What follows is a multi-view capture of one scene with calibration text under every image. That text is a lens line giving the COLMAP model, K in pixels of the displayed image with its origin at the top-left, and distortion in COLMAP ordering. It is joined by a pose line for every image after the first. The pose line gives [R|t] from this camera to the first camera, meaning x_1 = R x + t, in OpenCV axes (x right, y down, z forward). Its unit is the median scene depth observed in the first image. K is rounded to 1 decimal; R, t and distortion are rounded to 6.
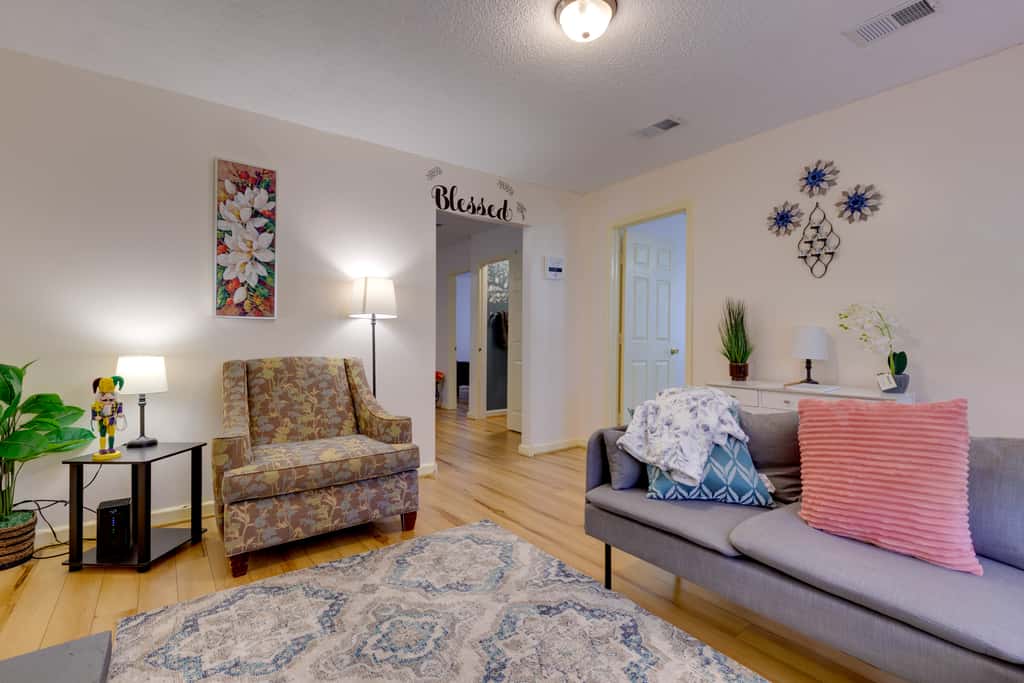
lens RADIAL K [[472.6, 0, 511.5], [0, 472.6, 341.8], [0, 0, 1]] dist [0.002175, 0.000005]
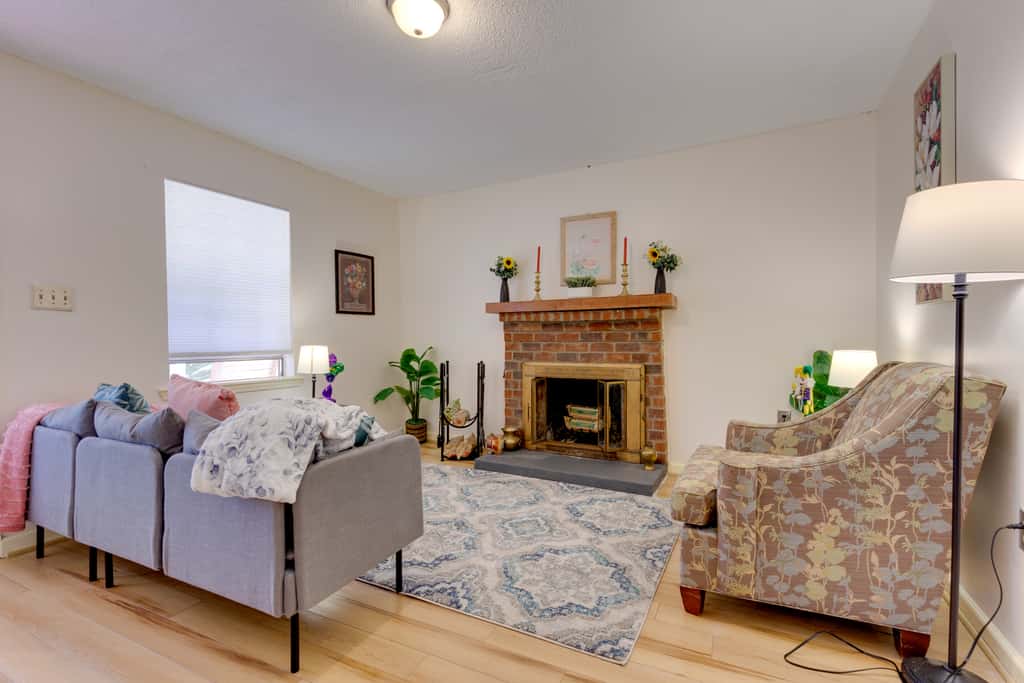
lens RADIAL K [[472.6, 0, 512.2], [0, 472.6, 338.7], [0, 0, 1]] dist [0.002175, 0.000005]
pose [[-0.895036, 0.011138, -0.445855, 0.424476], [0.008954, 0.999935, 0.007003, -0.010988], [0.445904, 0.002276, -0.895078, 1.973460]]
